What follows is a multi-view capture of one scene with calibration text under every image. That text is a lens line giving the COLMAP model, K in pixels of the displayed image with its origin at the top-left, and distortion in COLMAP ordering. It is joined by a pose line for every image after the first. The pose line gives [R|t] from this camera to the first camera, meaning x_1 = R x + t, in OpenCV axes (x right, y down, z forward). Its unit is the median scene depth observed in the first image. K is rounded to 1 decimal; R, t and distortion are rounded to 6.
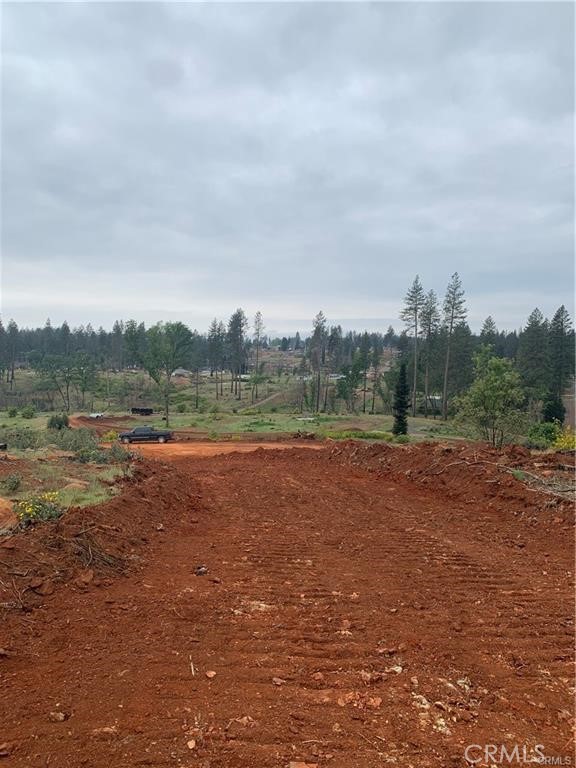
lens RADIAL K [[580.4, 0, 285.2], [0, 580.4, 374.6], [0, 0, 1]] dist [0.131289, -0.315861]
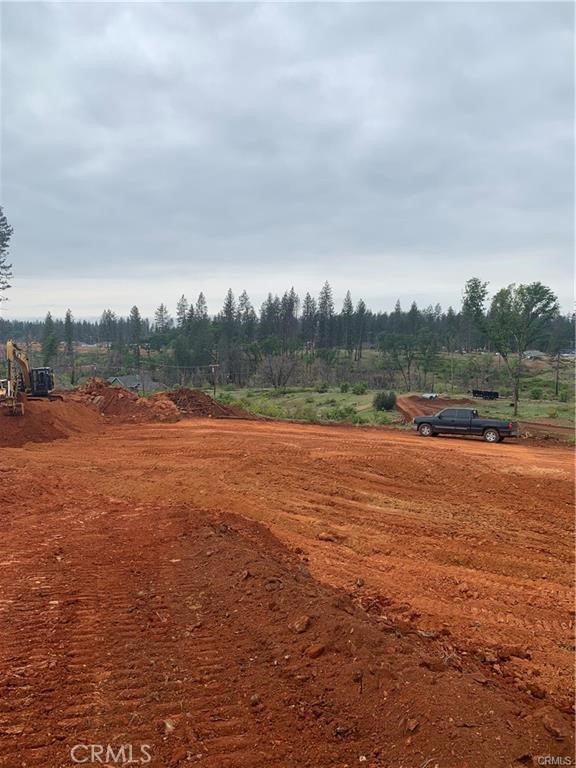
lens RADIAL K [[589.9, 0, 284.2], [0, 589.9, 375.5], [0, 0, 1]] dist [0.056162, -0.048383]
pose [[0.836503, 0.037151, -0.546702, -0.022713], [-0.022425, 0.999184, 0.033587, 0.012714], [0.547504, -0.015836, 0.836653, 0.131698]]
